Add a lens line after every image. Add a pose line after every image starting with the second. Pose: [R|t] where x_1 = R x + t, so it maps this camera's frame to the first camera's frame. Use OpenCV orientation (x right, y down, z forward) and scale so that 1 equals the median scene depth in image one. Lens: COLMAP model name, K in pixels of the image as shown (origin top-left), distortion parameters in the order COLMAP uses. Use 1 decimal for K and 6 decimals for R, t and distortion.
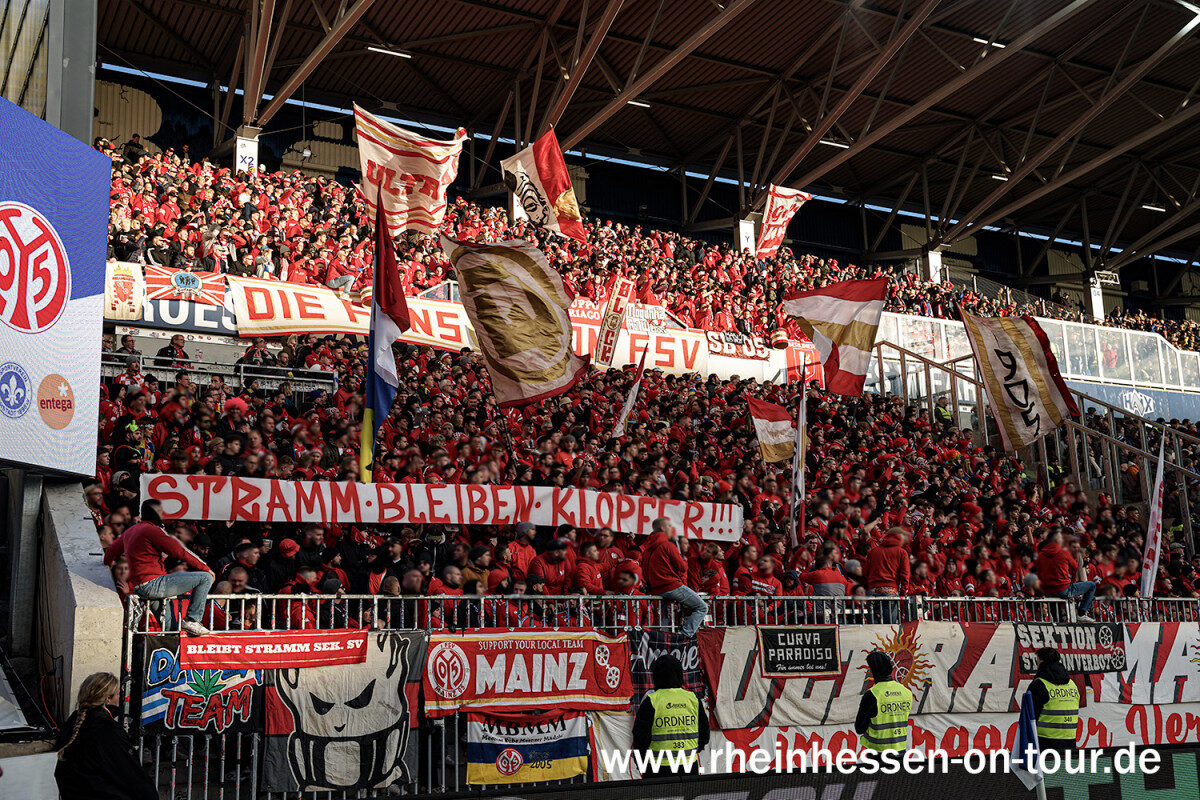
lens RADIAL K [[1348.1, 0, 606.8], [0, 1348.1, 398.8], [0, 0, 1]] dist [-0.027368, 0.239244]
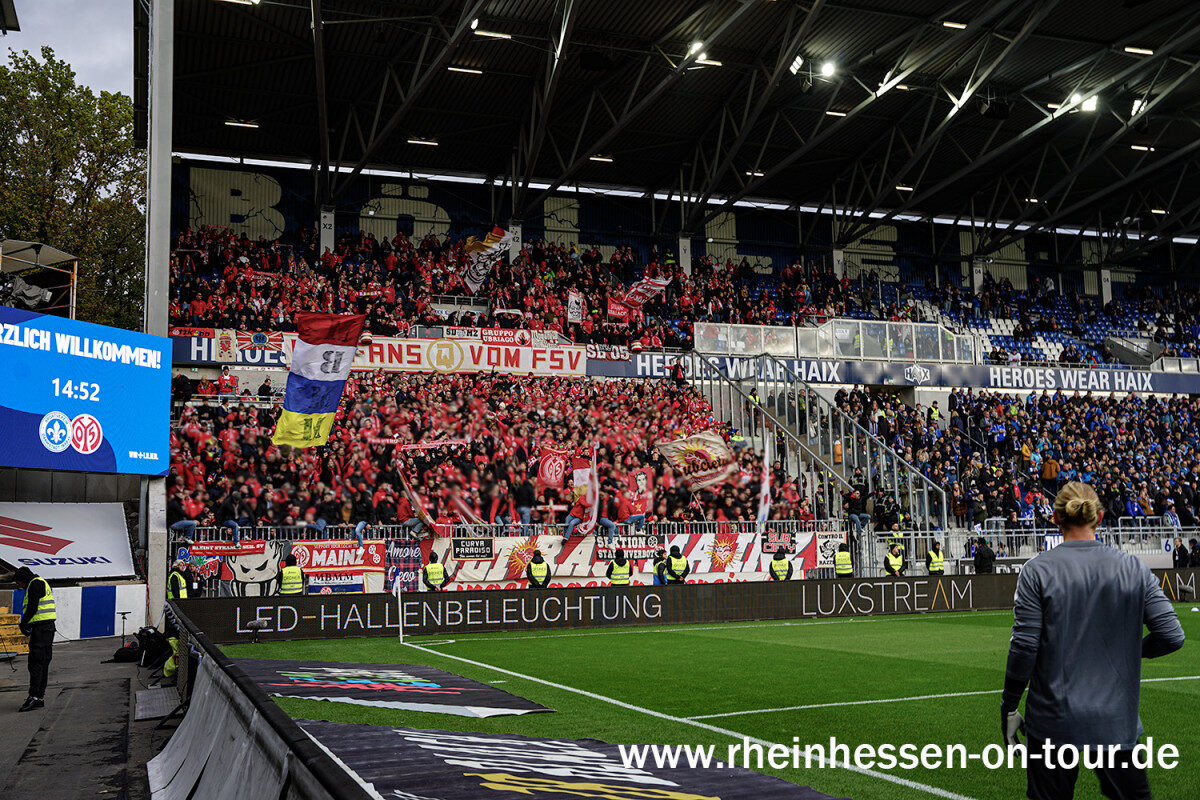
lens RADIAL K [[1253.6, 0, 600.0], [0, 1253.6, 400.0], [0, 0, 1]] dist [-0.039668, 0.162295]
pose [[0.987917, -0.008949, -0.154727, 0.607533], [0.021965, 0.996339, 0.082618, -0.203793], [0.153421, -0.085019, 0.984497, -0.896345]]
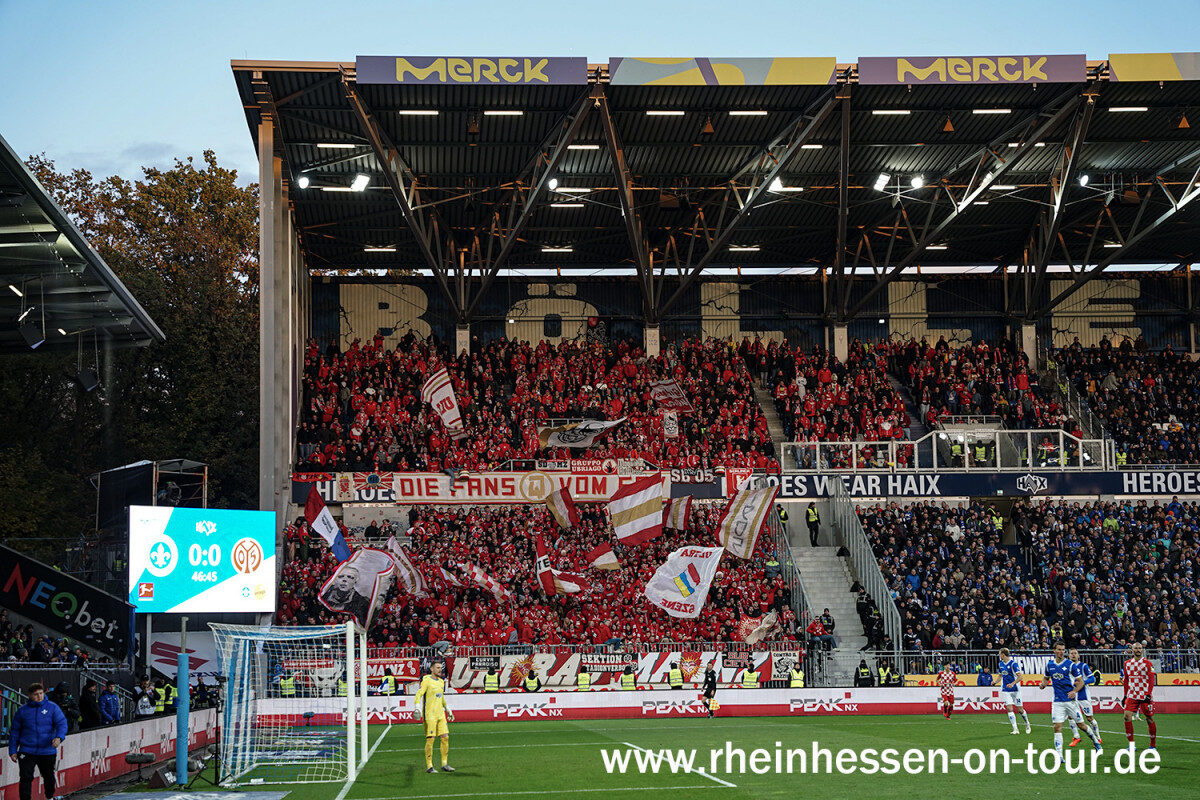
lens RADIAL K [[2265.1, 0, 600.0], [0, 2265.1, 400.0], [0, 0, 1]] dist [0.288500, 0.197591]
pose [[0.906900, -0.033861, -0.419983, 2.292865], [0.074360, 0.993983, 0.080430, -0.716634], [0.414732, -0.104172, 0.903961, -3.116286]]
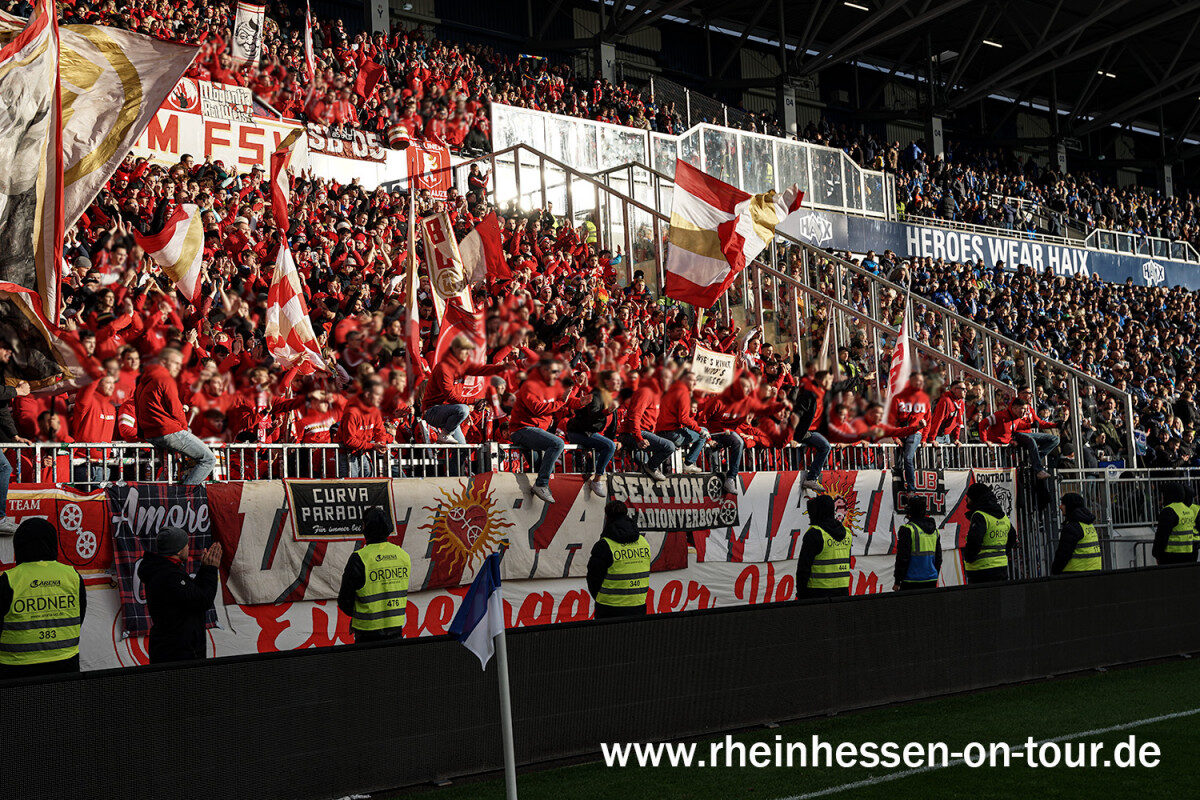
lens RADIAL K [[1569.5, 0, 597.9], [0, 1569.5, 424.6], [0, 0, 1]] dist [0.079379, -0.004065]
pose [[0.977150, -0.000057, 0.212550, 0.083022], [-0.027416, 0.991612, 0.126308, 0.009688], [-0.210775, -0.129250, 0.968952, 0.041387]]
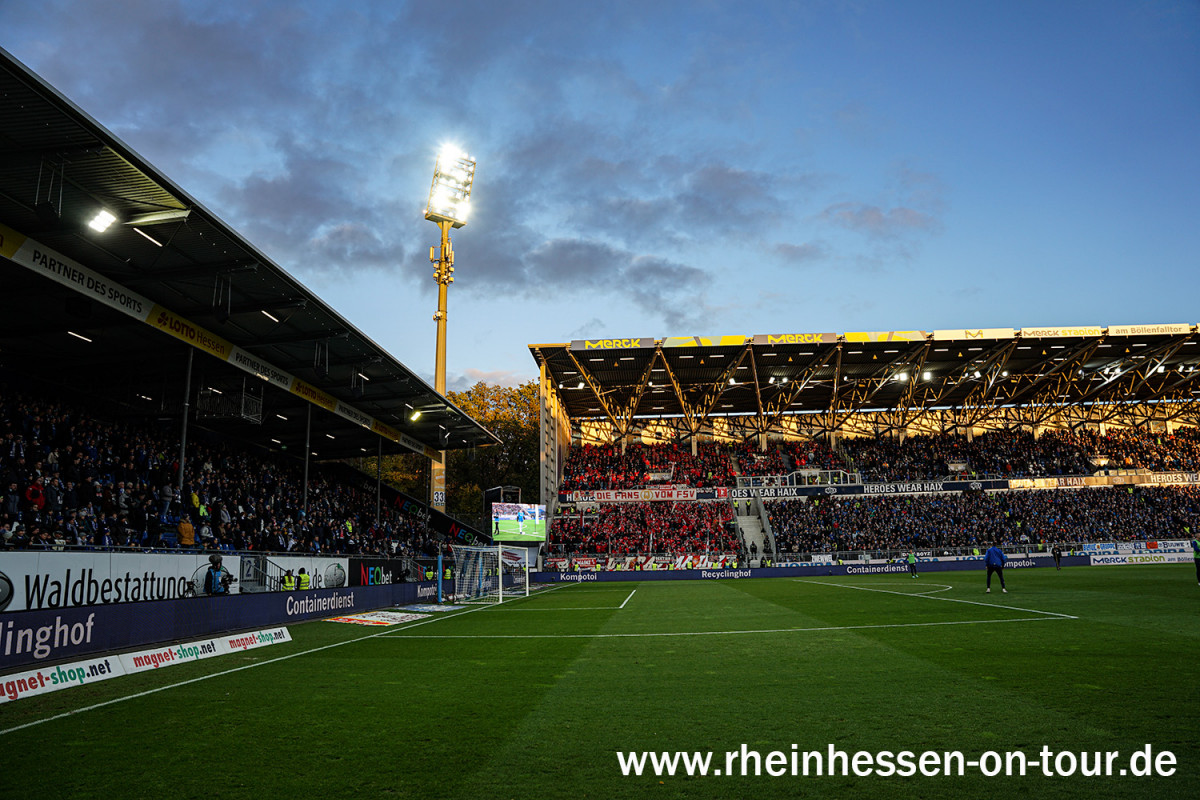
lens RADIAL K [[818.9, 0, 602.7], [0, 818.9, 403.1], [0, 0, 1]] dist [-0.176405, 0.123536]
pose [[0.839600, -0.087346, -0.536136, 2.525372], [0.099856, 0.994985, -0.005724, -0.677683], [0.533948, -0.048731, 0.844112, -2.894211]]
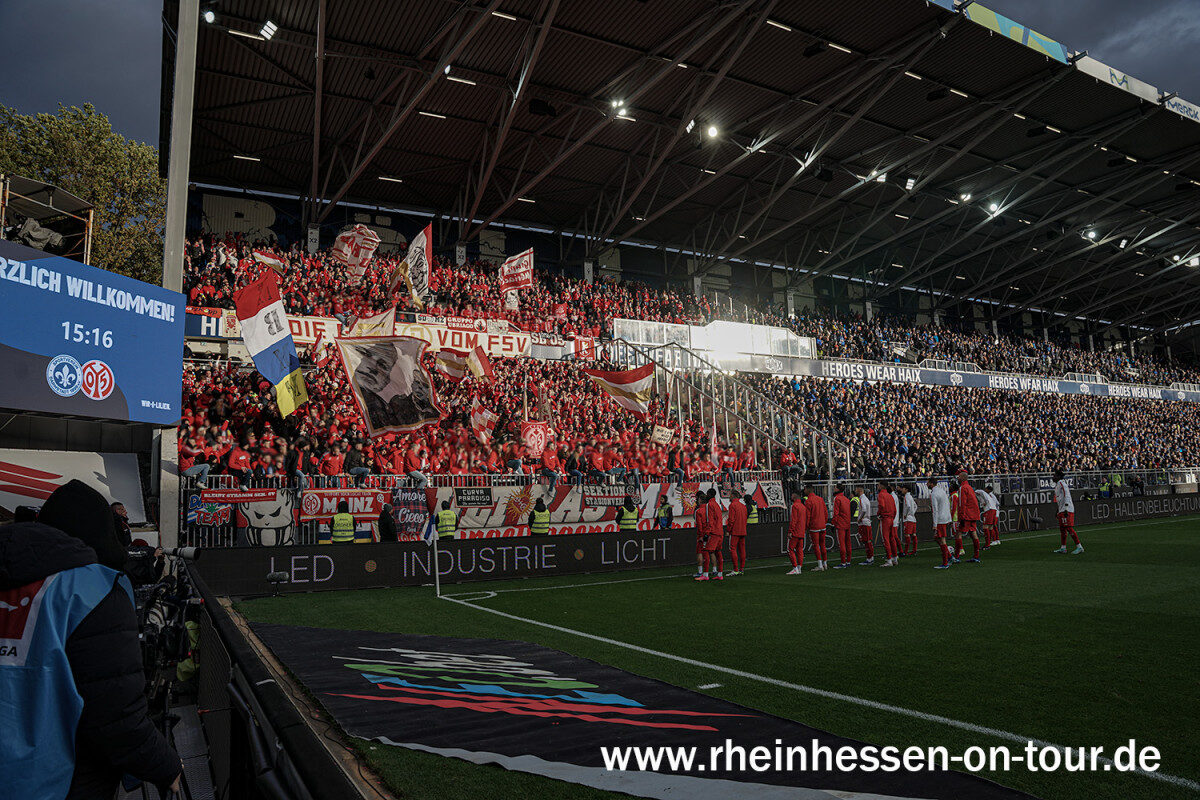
lens RADIAL K [[818.9, 0, 602.7], [0, 818.9, 403.1], [0, 0, 1]] dist [-0.176405, 0.123536]
pose [[0.999980, 0.000798, 0.006236, 0.324871], [-0.001308, 0.996621, 0.082127, -0.086632], [-0.006150, -0.082134, 0.996602, -0.375192]]
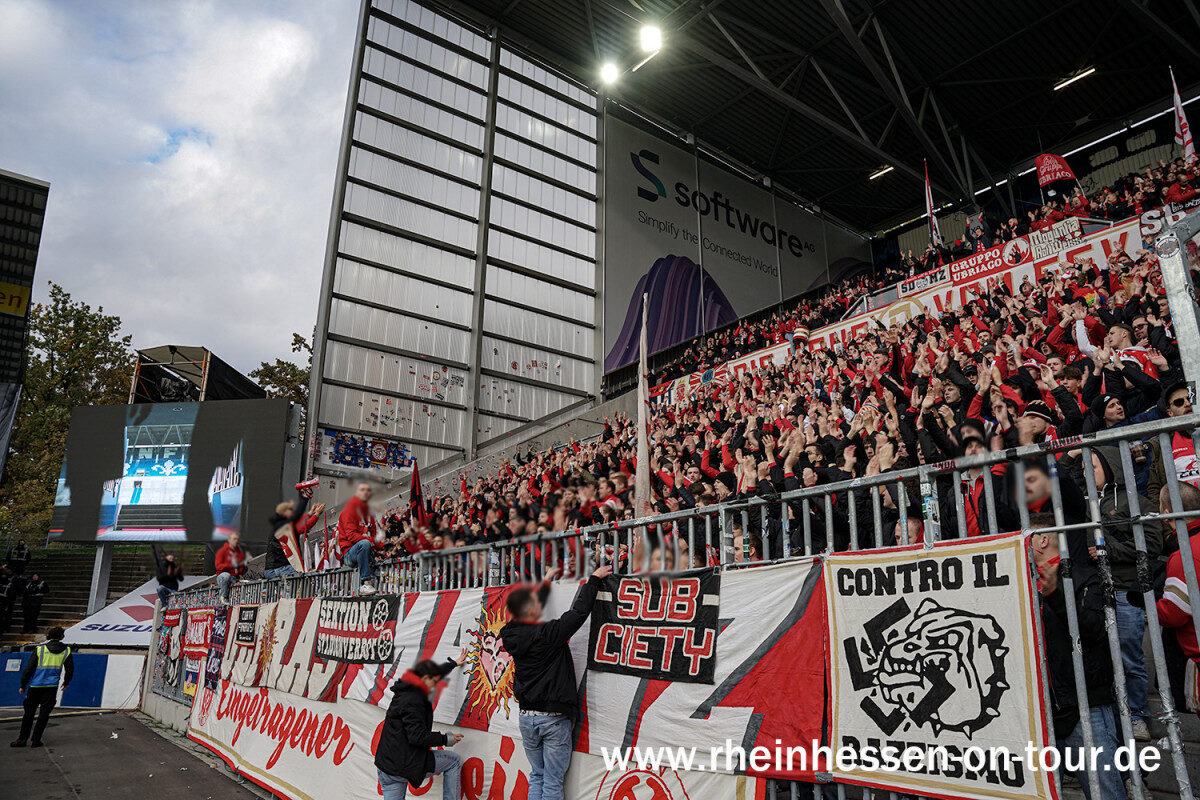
lens RADIAL K [[818.9, 0, 602.7], [0, 818.9, 403.1], [0, 0, 1]] dist [-0.176405, 0.123536]
pose [[0.144346, -0.246866, -0.958239, 0.852746], [0.190411, 0.957212, -0.217919, 0.190117], [0.971035, -0.151003, 0.185175, 1.090364]]
